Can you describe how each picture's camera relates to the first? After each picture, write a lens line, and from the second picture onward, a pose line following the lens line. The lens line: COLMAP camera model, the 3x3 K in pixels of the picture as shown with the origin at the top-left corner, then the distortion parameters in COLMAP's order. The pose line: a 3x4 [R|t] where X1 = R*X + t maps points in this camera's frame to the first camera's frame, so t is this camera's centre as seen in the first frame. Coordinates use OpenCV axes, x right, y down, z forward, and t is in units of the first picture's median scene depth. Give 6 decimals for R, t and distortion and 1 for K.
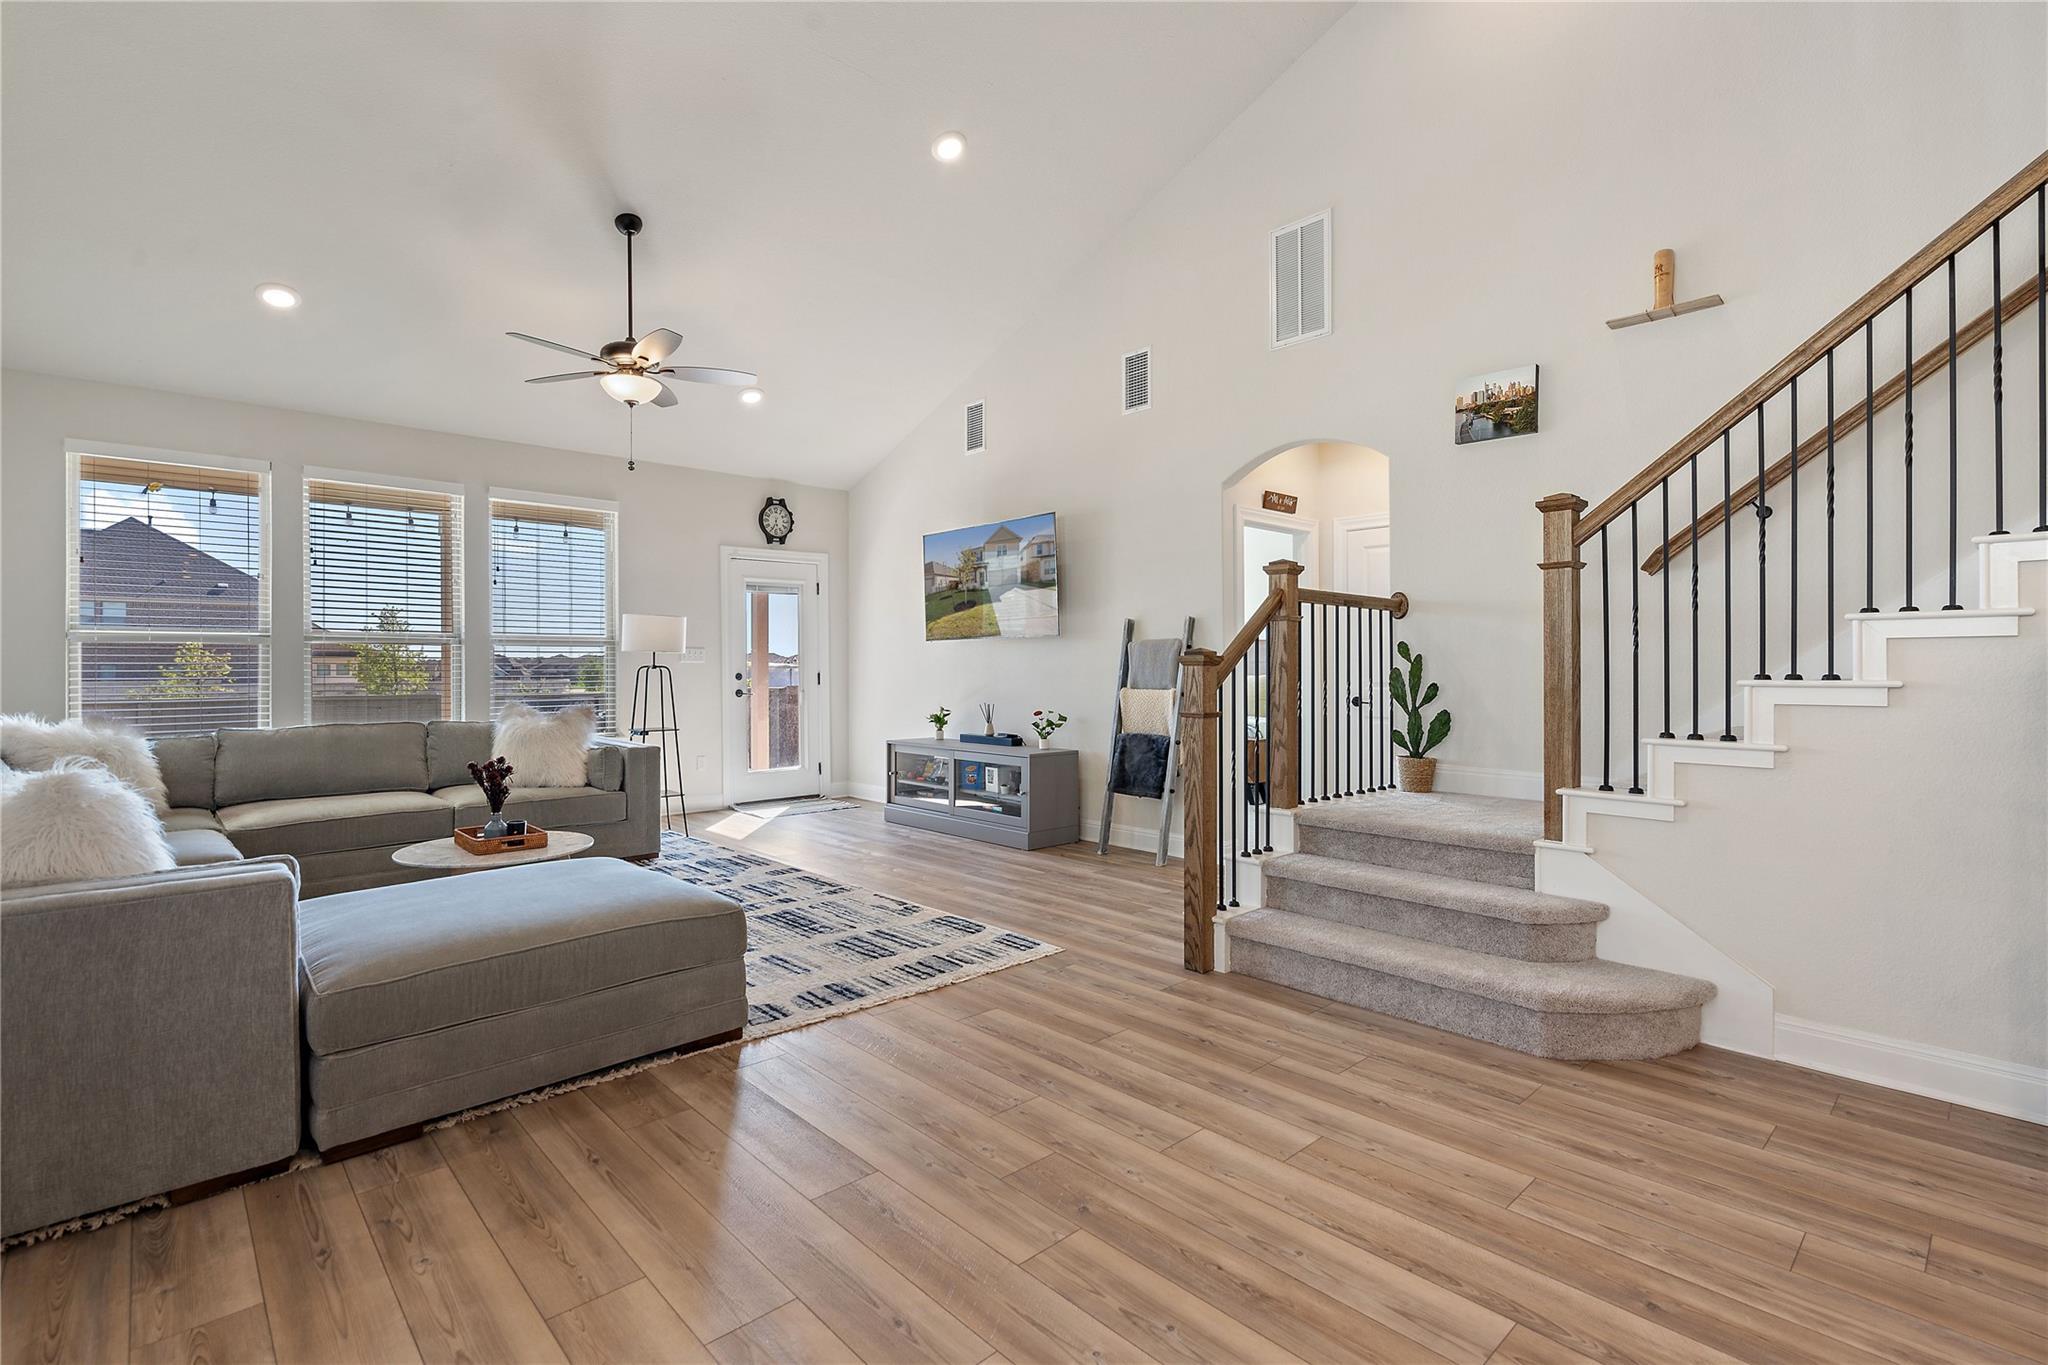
lens RADIAL K [[946.9, 0, 1022.5], [0, 946.9, 667.8], [0, 0, 1]] dist [-0.000979, 0.000995]
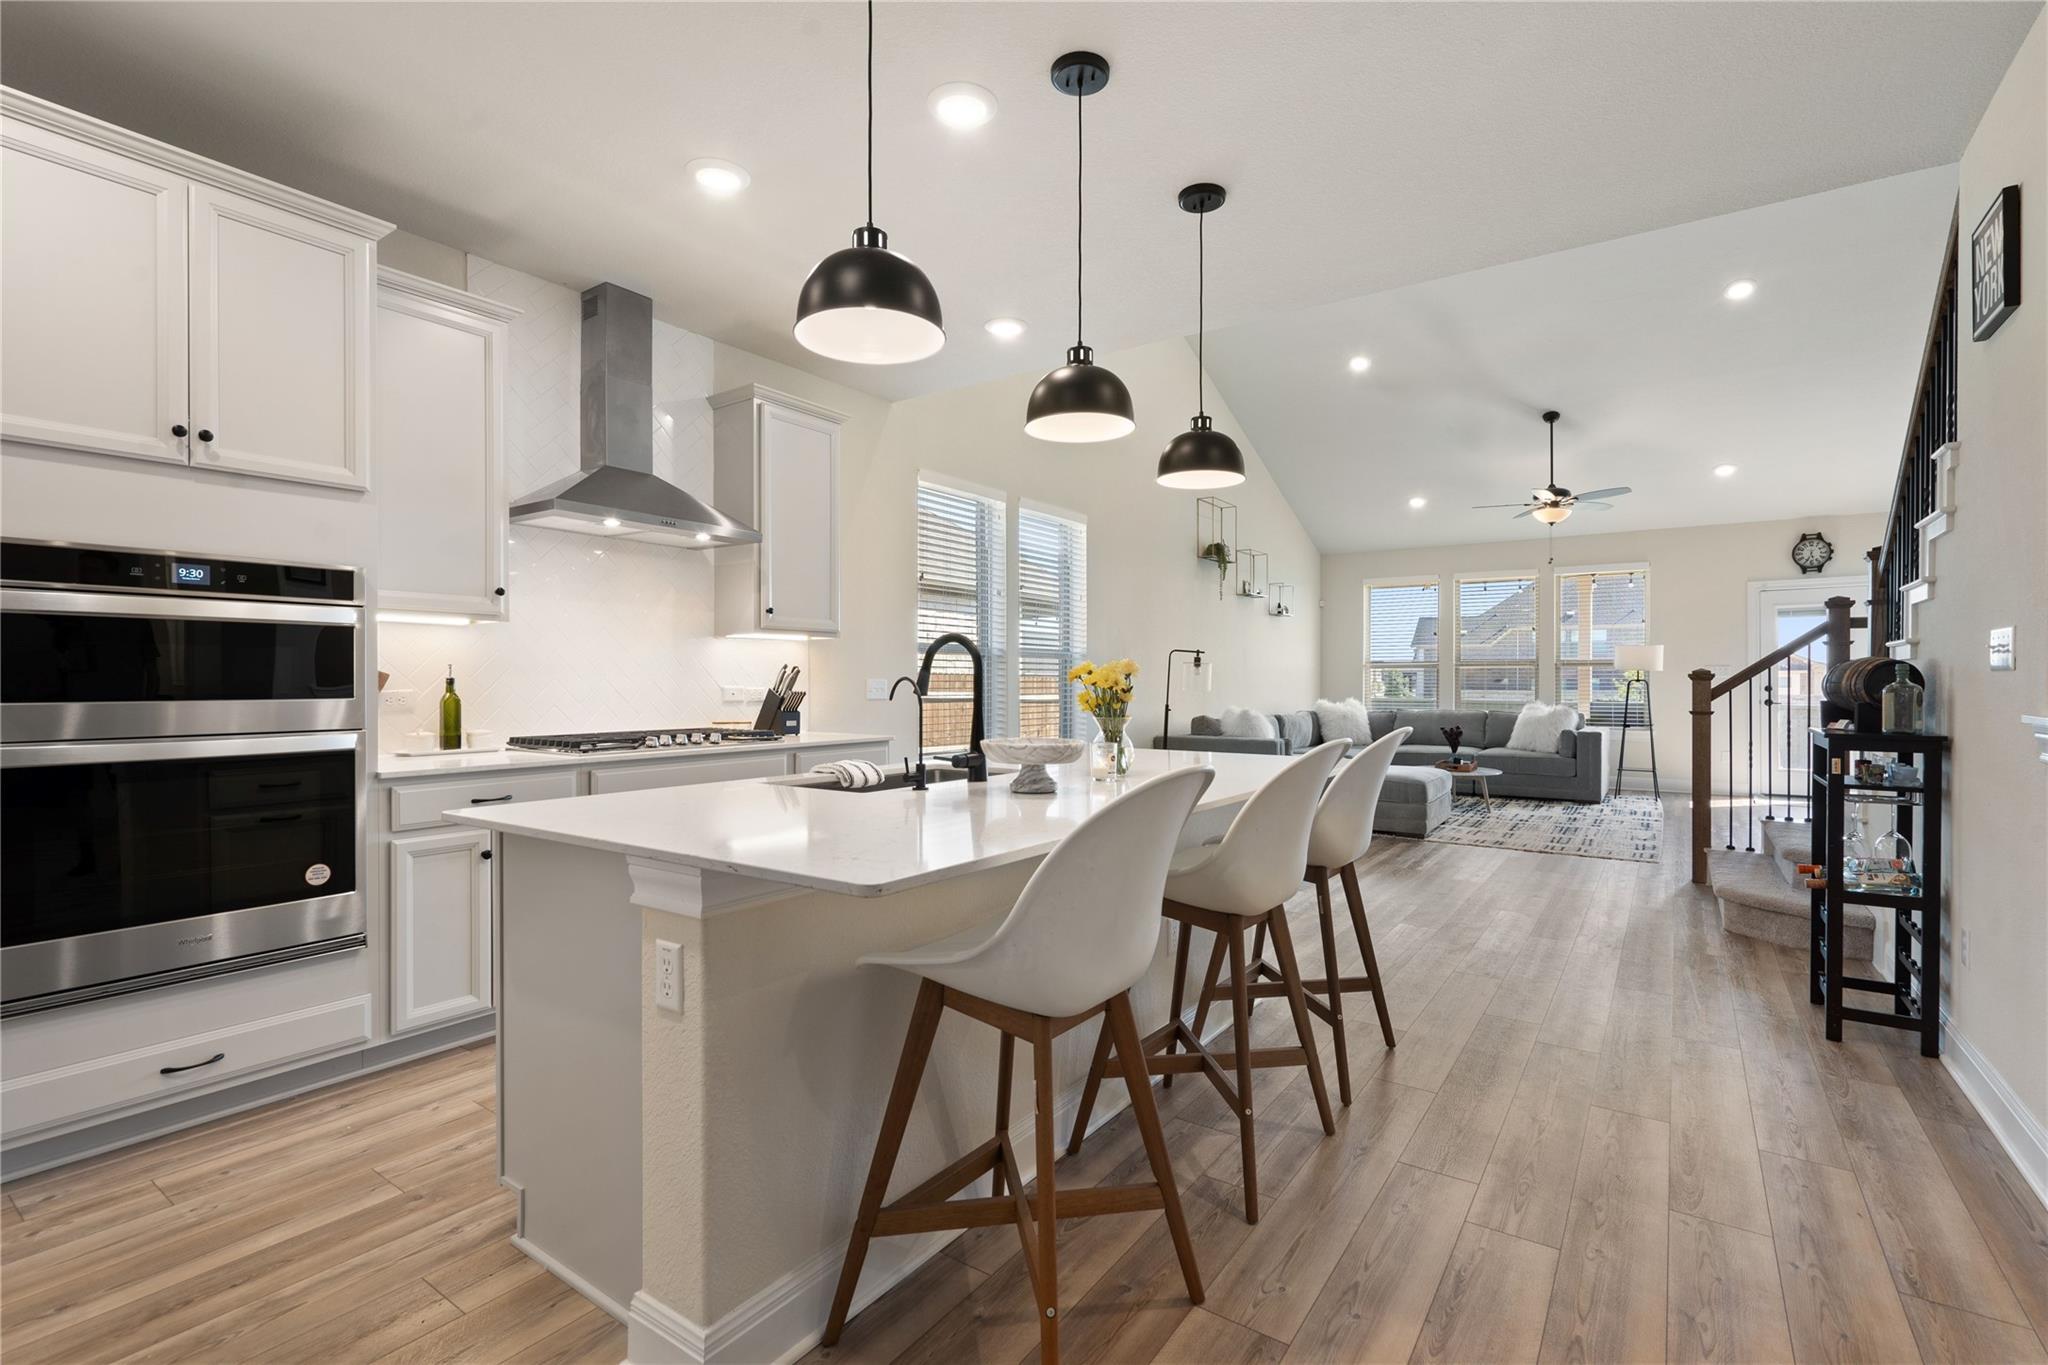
lens RADIAL K [[926.5, 0, 1027.0], [0, 926.5, 685.0], [0, 0, 1]] dist [-0.001581, -0.000127]
pose [[0.208766, 0.005857, -0.977948, 1.168388], [-0.001654, 0.999983, 0.005636, -0.000673], [0.977964, 0.000441, 0.208772, -0.296136]]
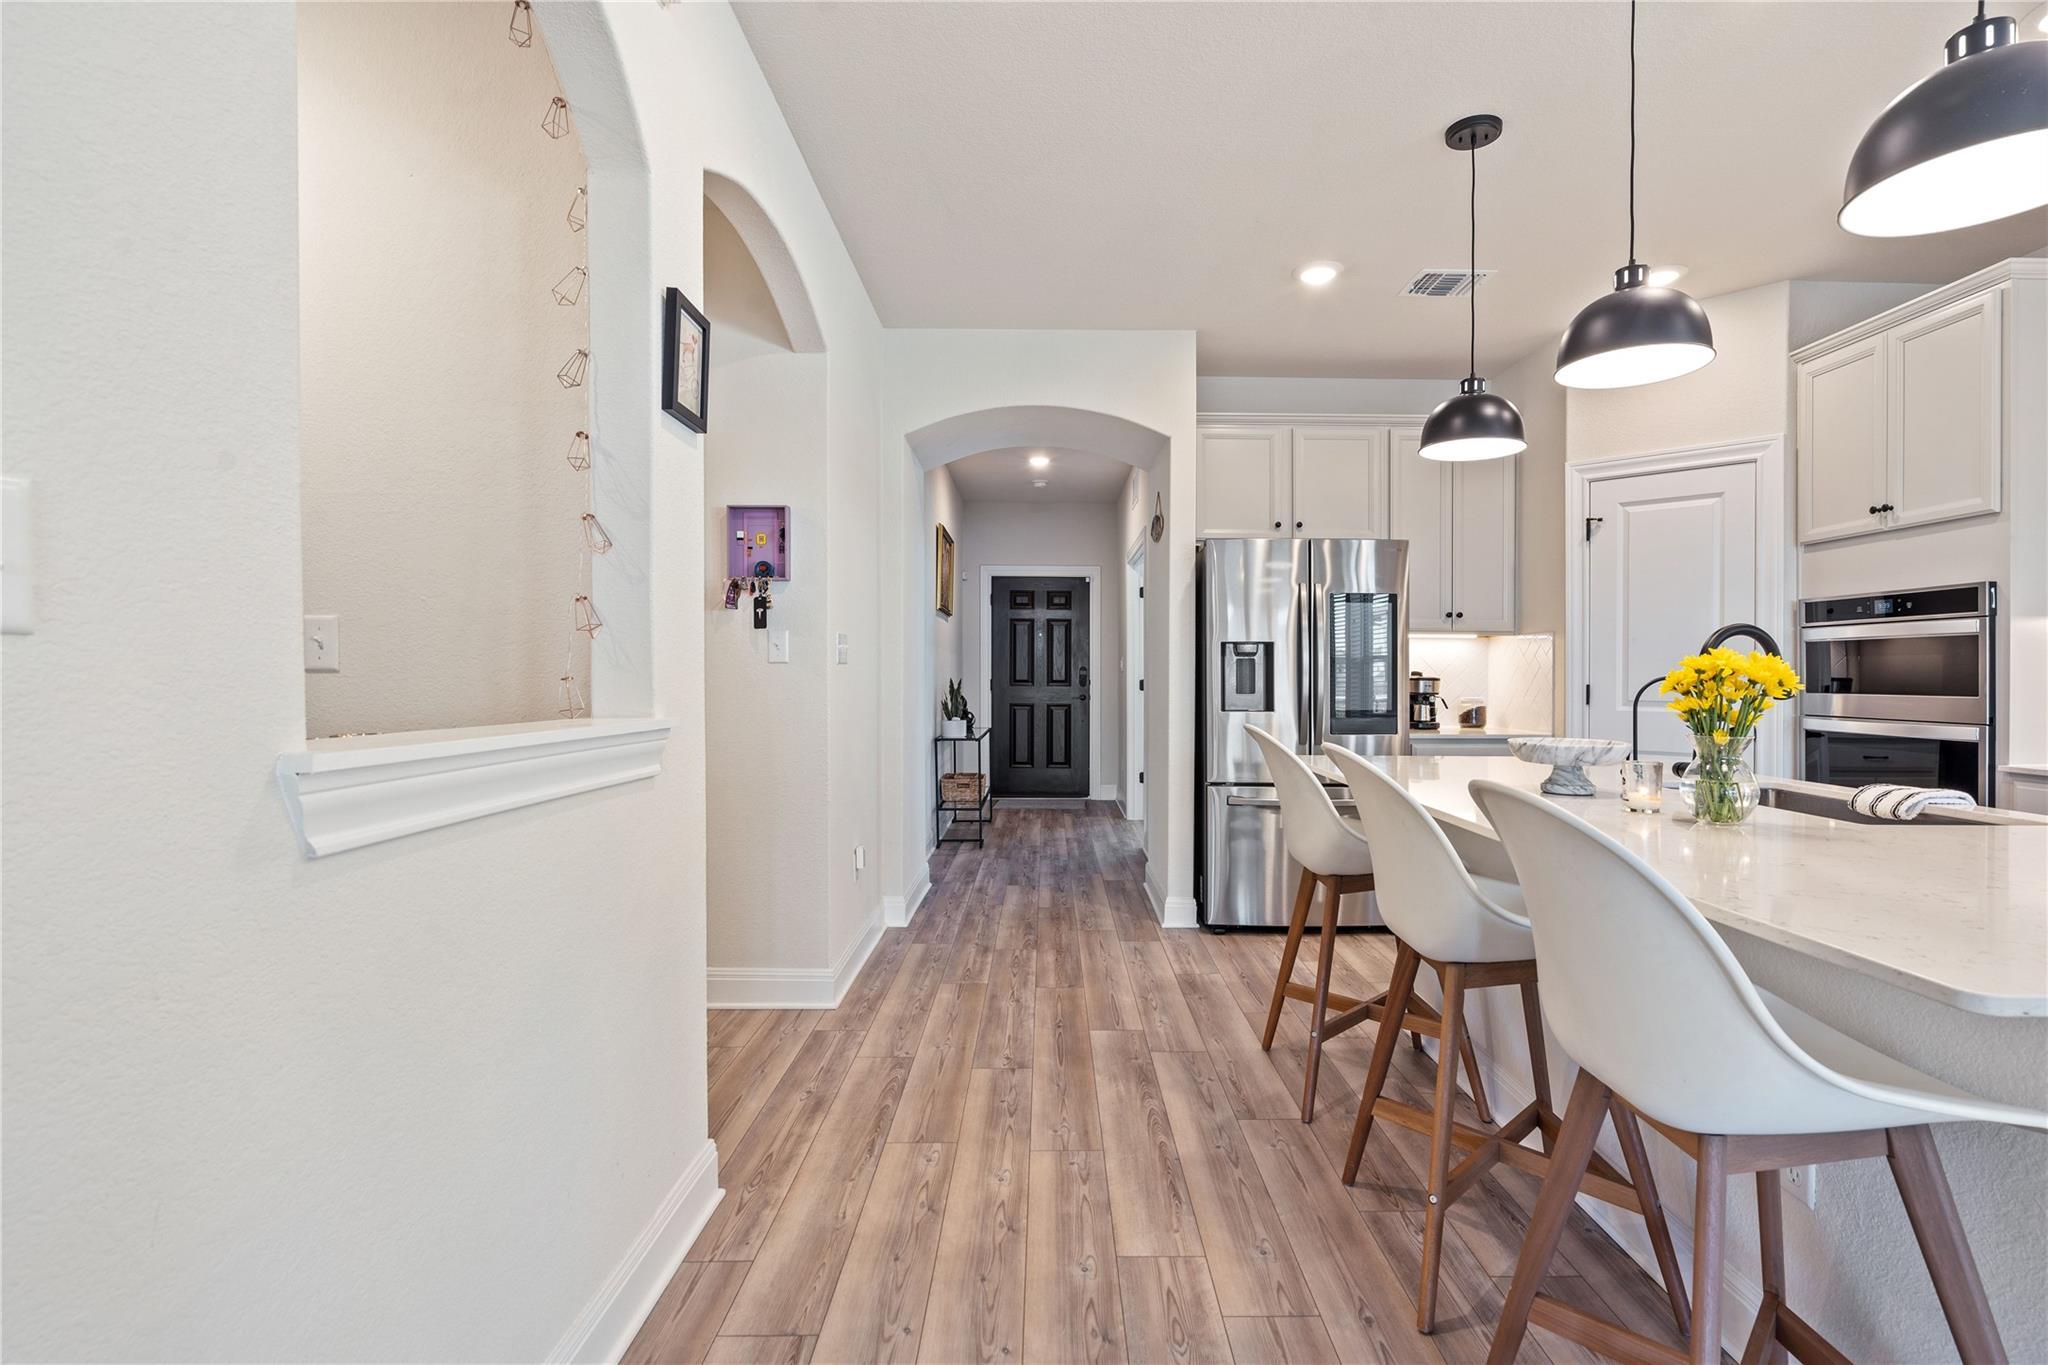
lens RADIAL K [[955.3, 0, 1062.2], [0, 955.3, 678.1], [0, 0, 1]] dist [-0.000238, 0.000383]
pose [[-0.743901, -0.005305, 0.668269, 0.532049], [-0.004027, 0.999986, 0.003456, -0.001690], [-0.668278, -0.000120, -0.743912, 0.374584]]
